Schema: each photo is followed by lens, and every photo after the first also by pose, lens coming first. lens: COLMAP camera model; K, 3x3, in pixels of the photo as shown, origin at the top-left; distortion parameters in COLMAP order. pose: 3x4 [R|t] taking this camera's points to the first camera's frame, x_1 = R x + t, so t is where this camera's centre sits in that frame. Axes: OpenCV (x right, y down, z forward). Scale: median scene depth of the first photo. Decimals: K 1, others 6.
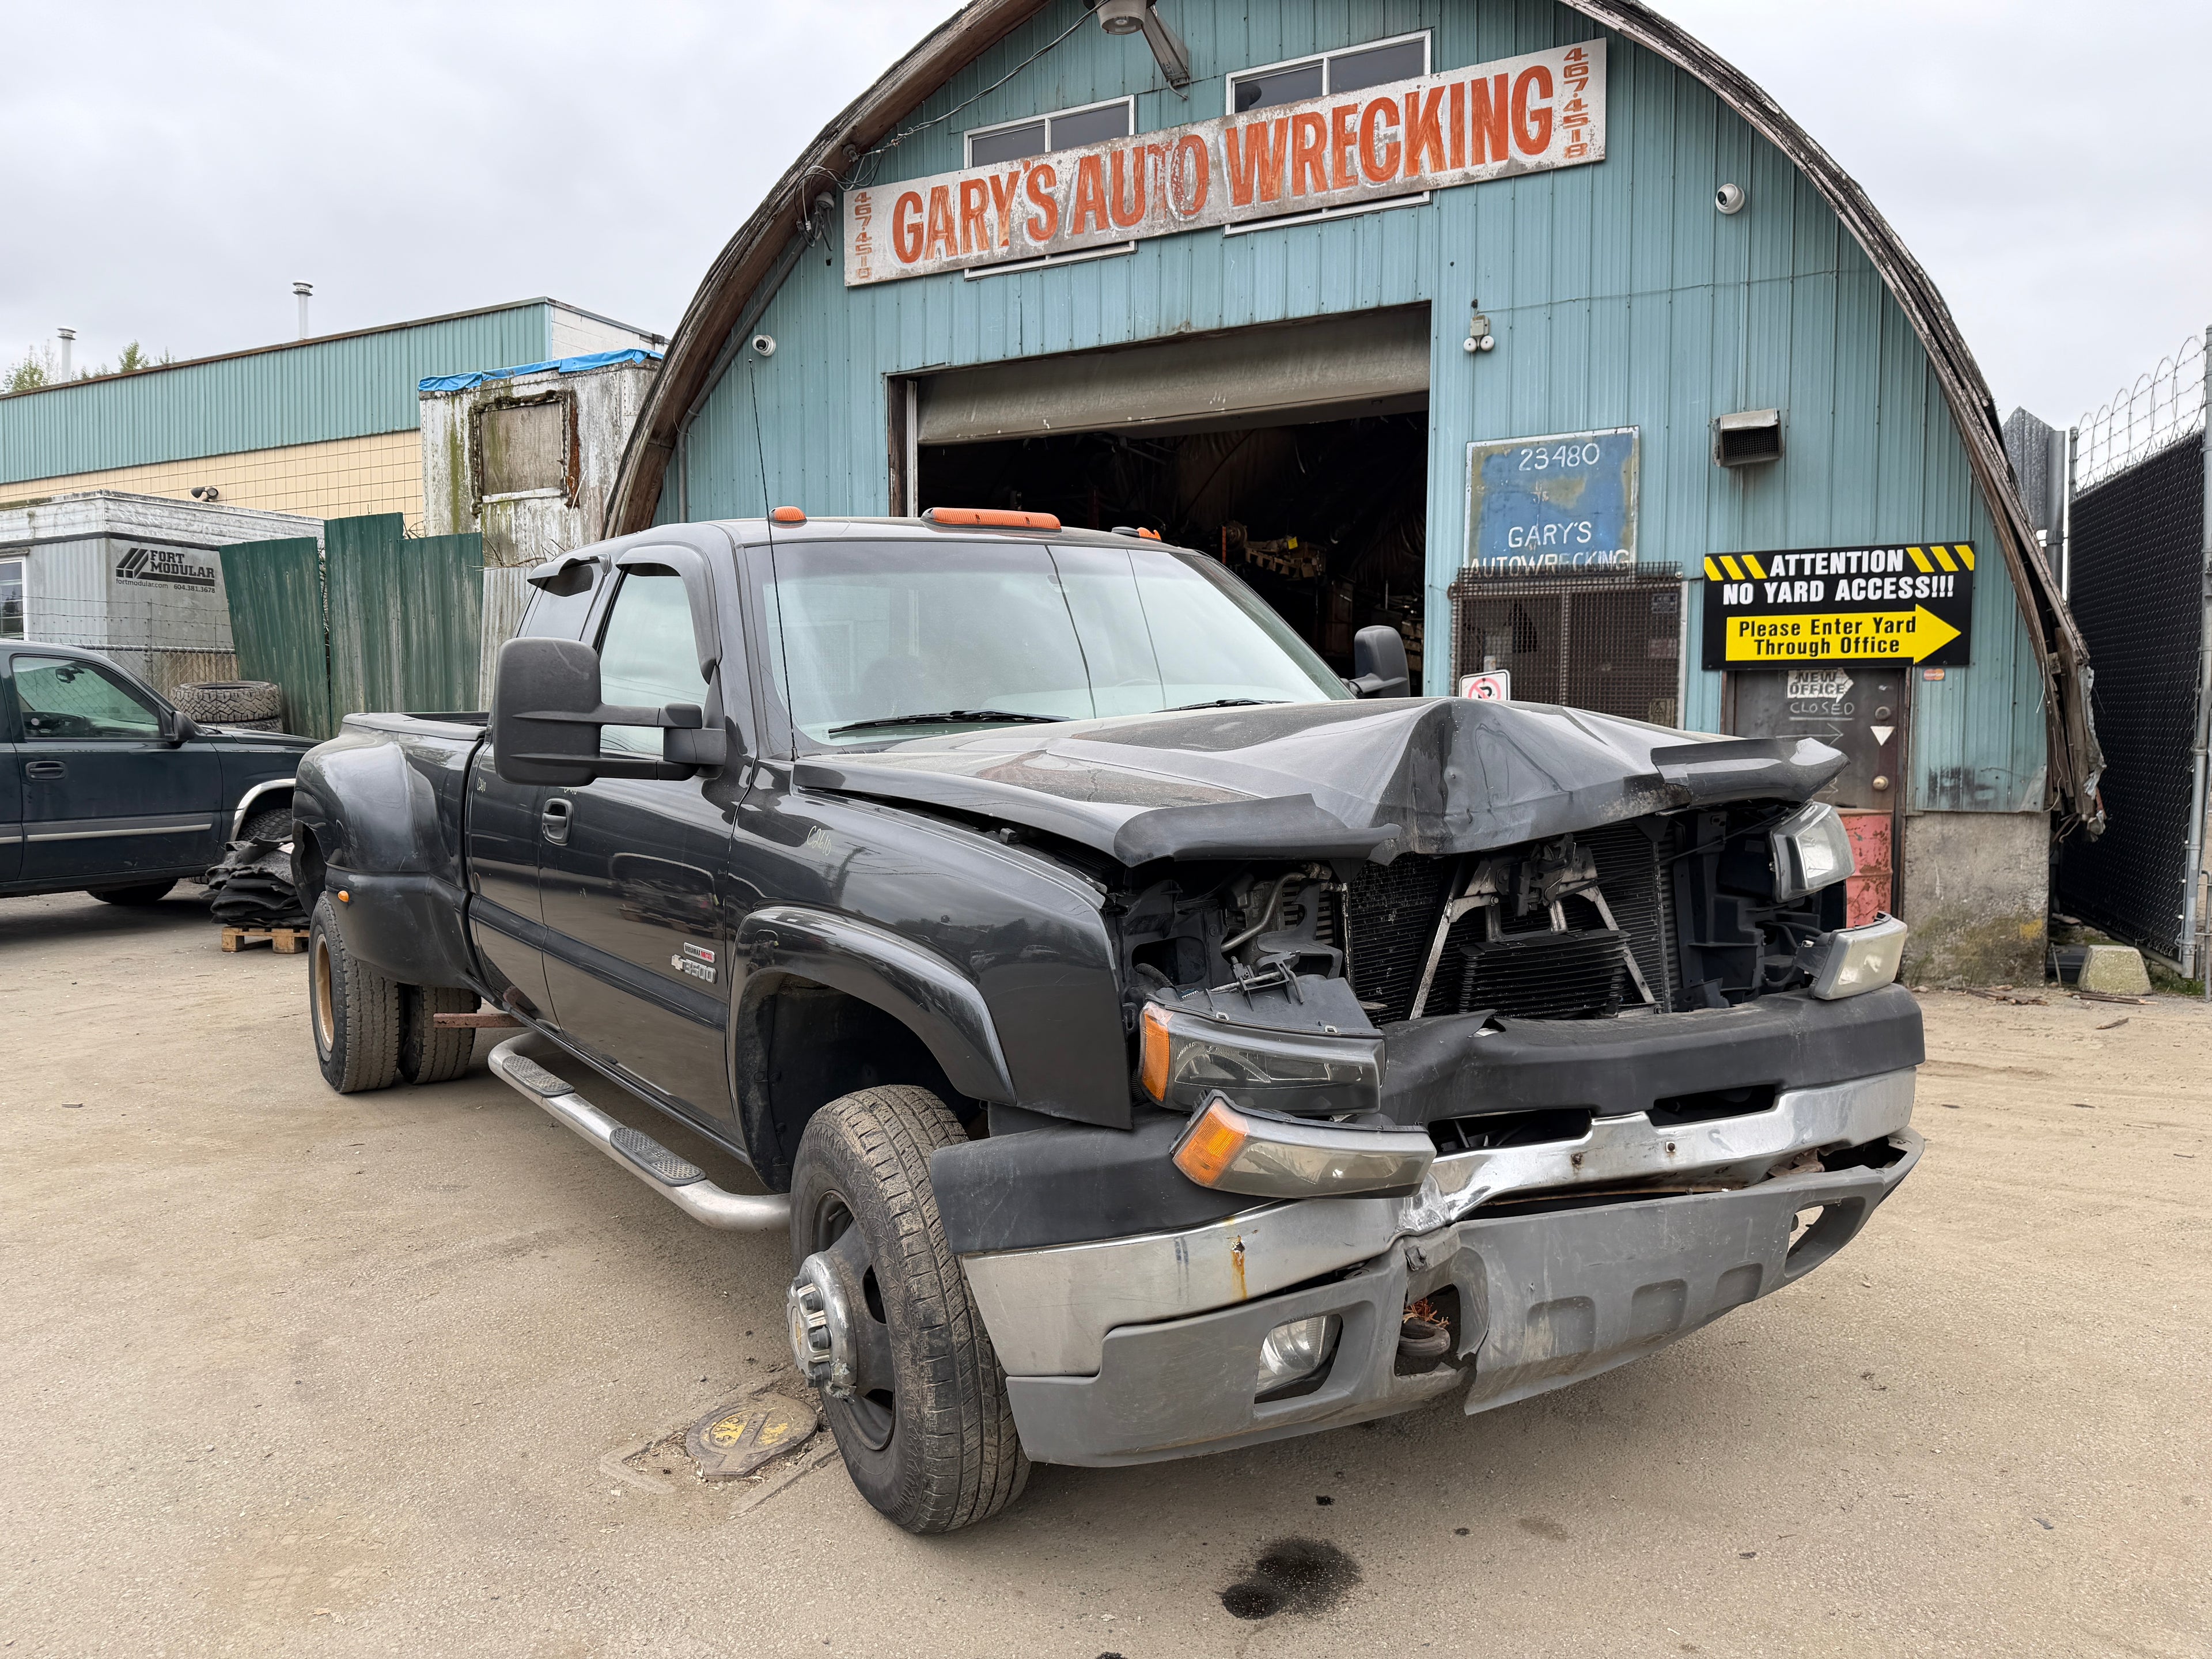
lens RADIAL K [[1560.9, 0, 1106.3], [0, 1560.9, 823.6], [0, 0, 1]] dist [0.027761, -0.044775]
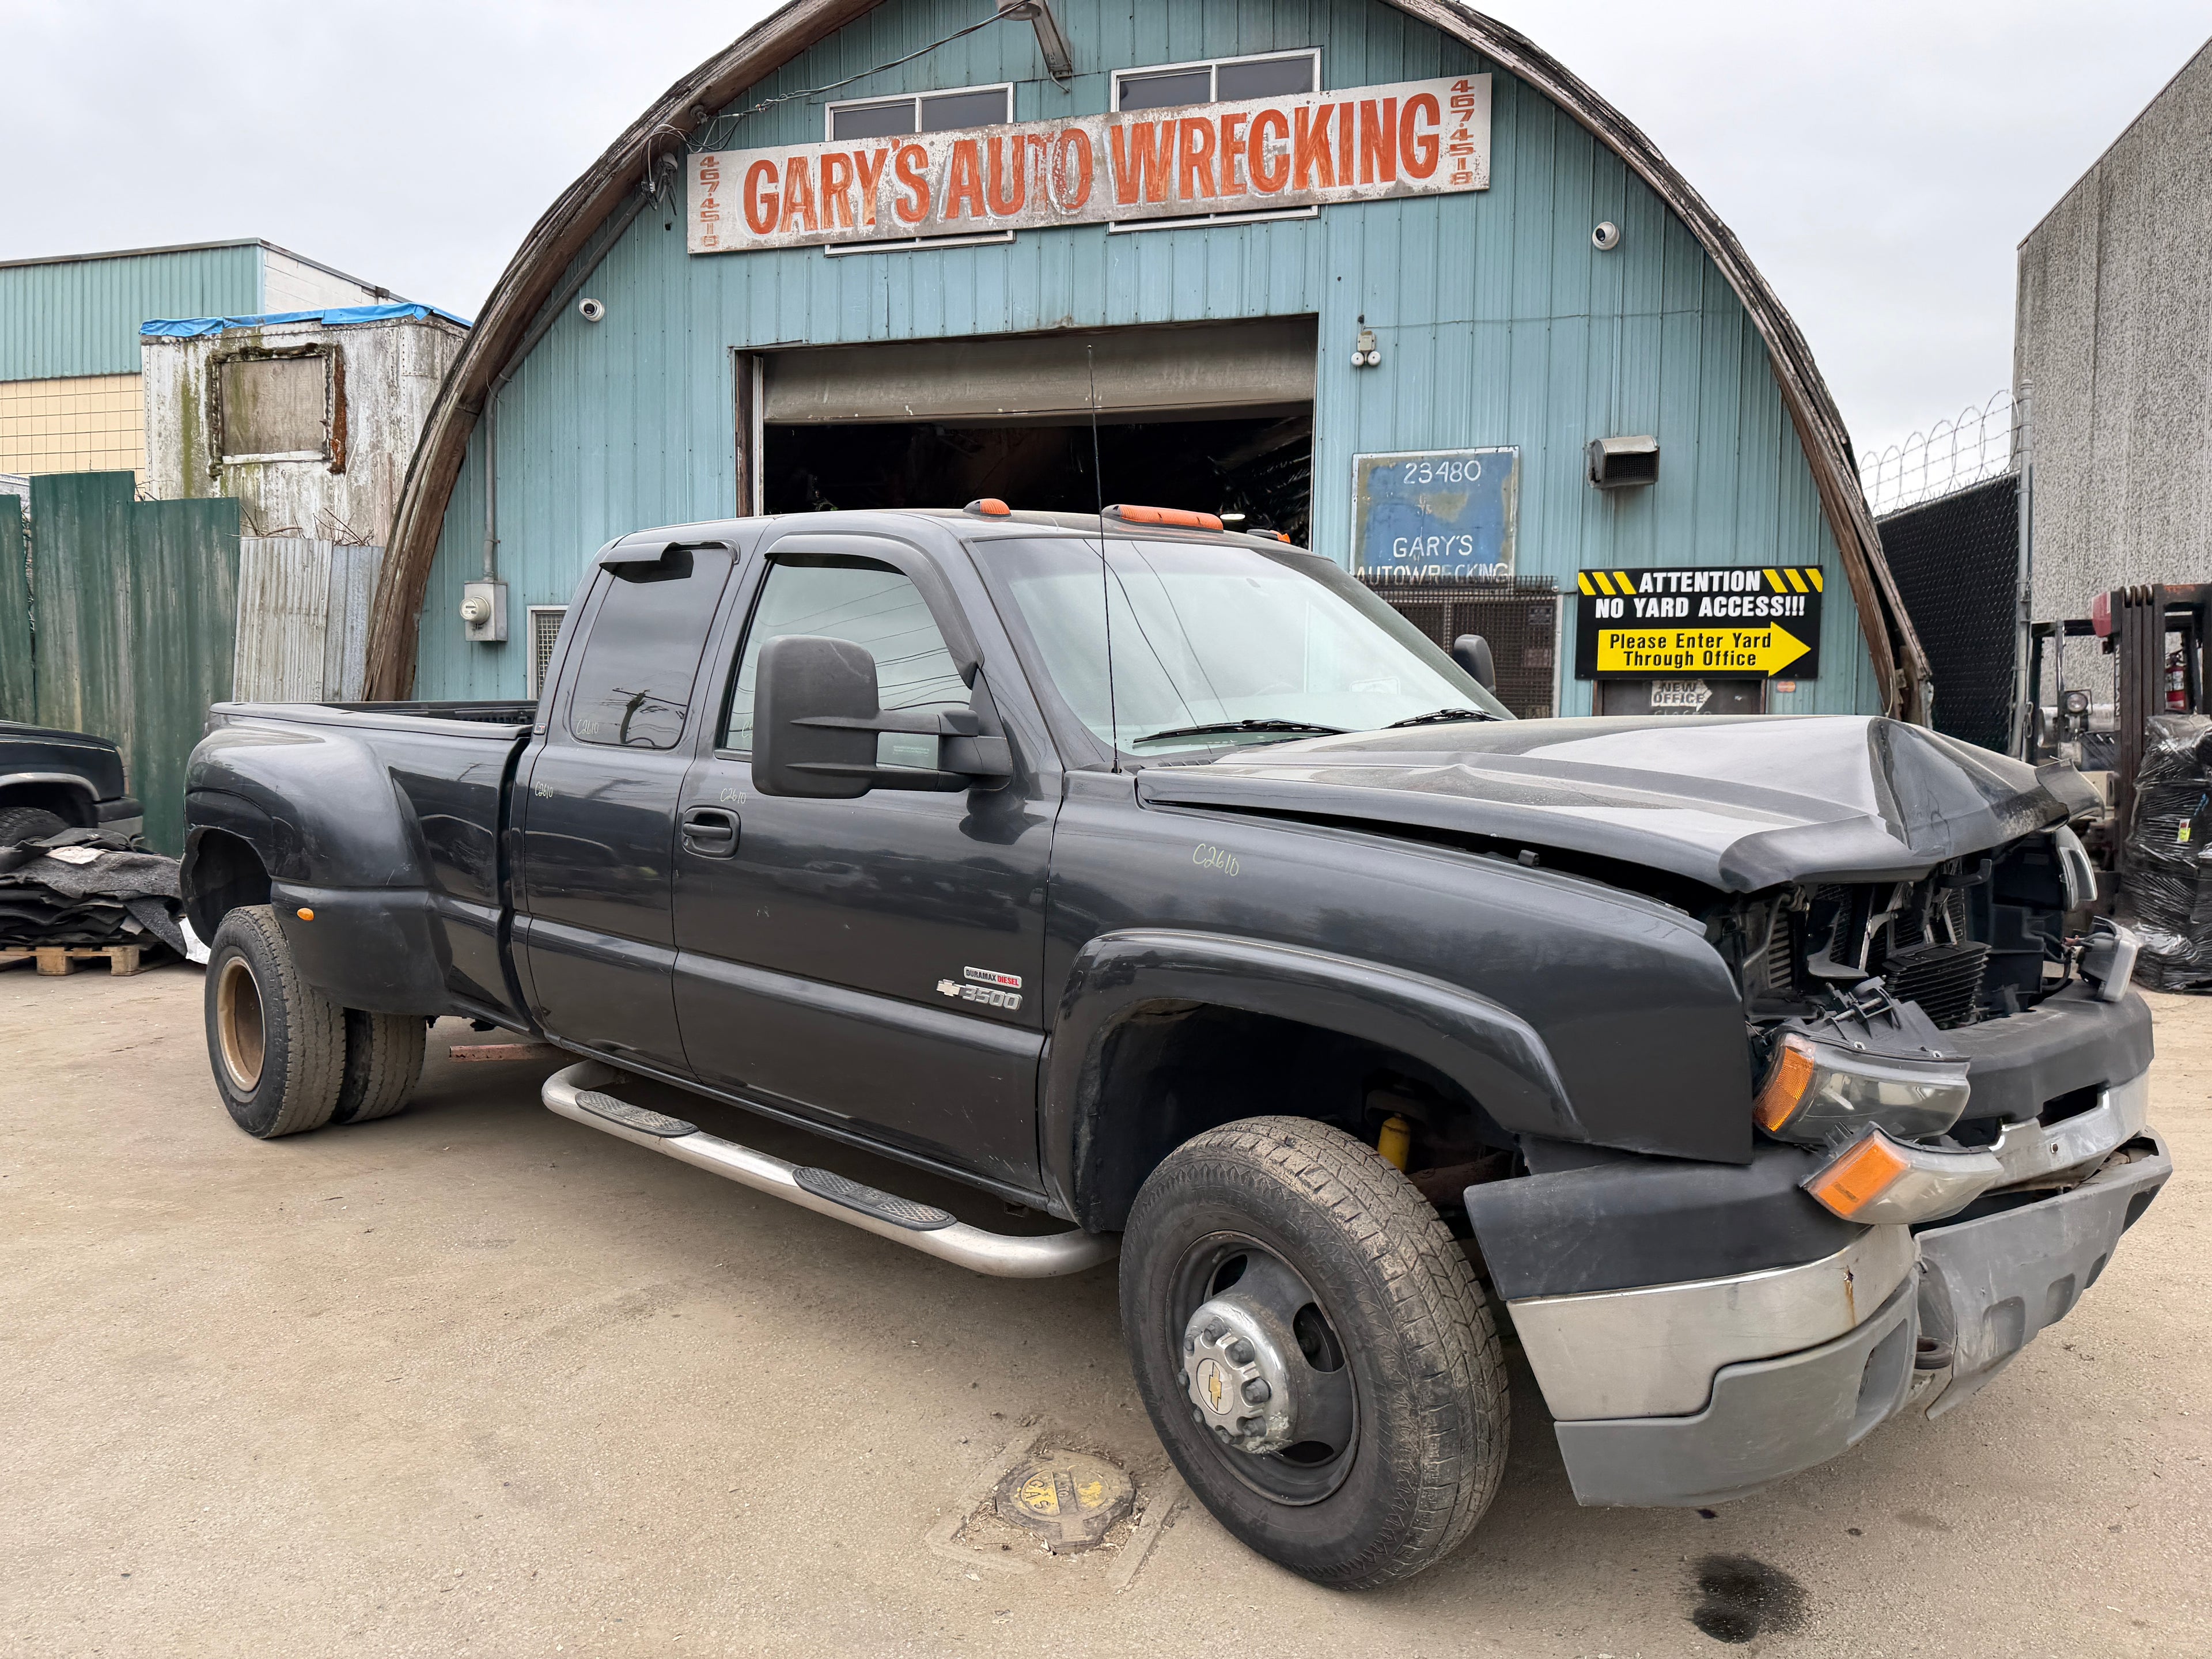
lens RADIAL K [[1556.9, 0, 1109.5], [0, 1556.9, 809.5], [0, 0, 1]] dist [0.043013, -0.068144]
pose [[0.977669, -0.000041, 0.210152, -0.144704], [0.000920, 0.999991, -0.004086, -0.005152], [-0.210150, 0.004188, 0.977660, 0.031285]]
